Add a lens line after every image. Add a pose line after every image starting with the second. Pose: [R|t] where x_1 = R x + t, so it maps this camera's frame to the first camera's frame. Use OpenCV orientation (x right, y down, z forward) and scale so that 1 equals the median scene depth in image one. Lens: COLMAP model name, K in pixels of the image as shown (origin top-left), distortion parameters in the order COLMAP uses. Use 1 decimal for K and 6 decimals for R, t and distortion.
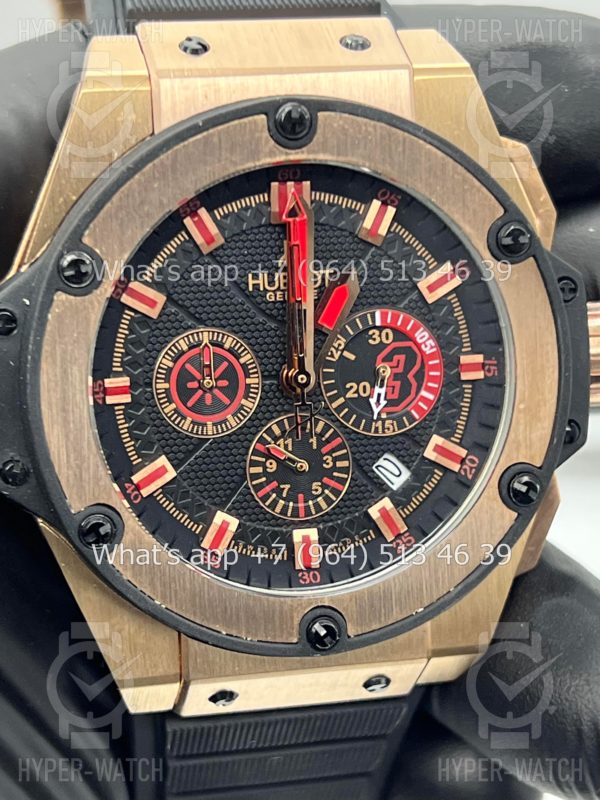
lens RADIAL K [[1826.5, 0, 287.6], [0, 1826.5, 441.1], [0, 0, 1]] dist [0.243187, 0.000000]
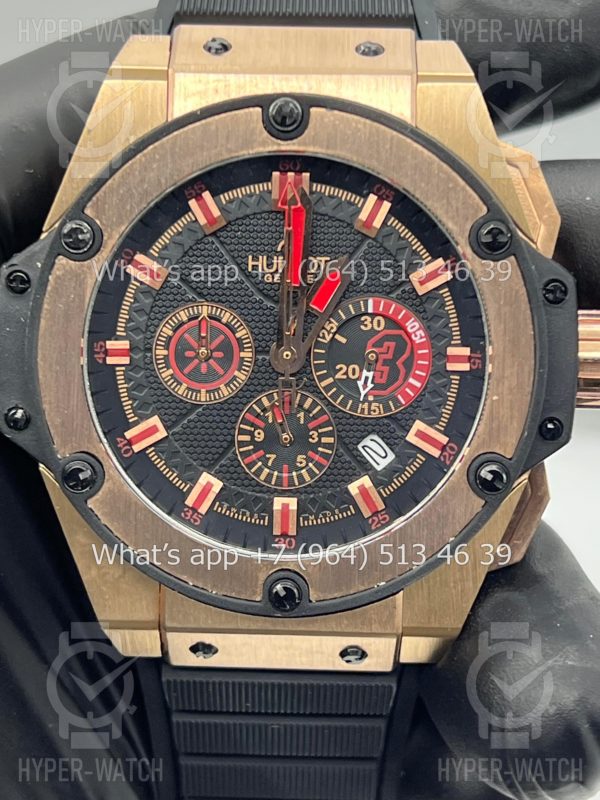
lens RADIAL K [[1826.5, 0, 295.3], [0, 1826.5, 400.4], [0, 0, 1]] dist [0.243187, 0.000000]
pose [[0.969681, 0.077270, -0.231838, 0.258220], [-0.090558, 0.994771, -0.047215, 0.041670], [0.226978, 0.066778, 0.971608, -0.036755]]
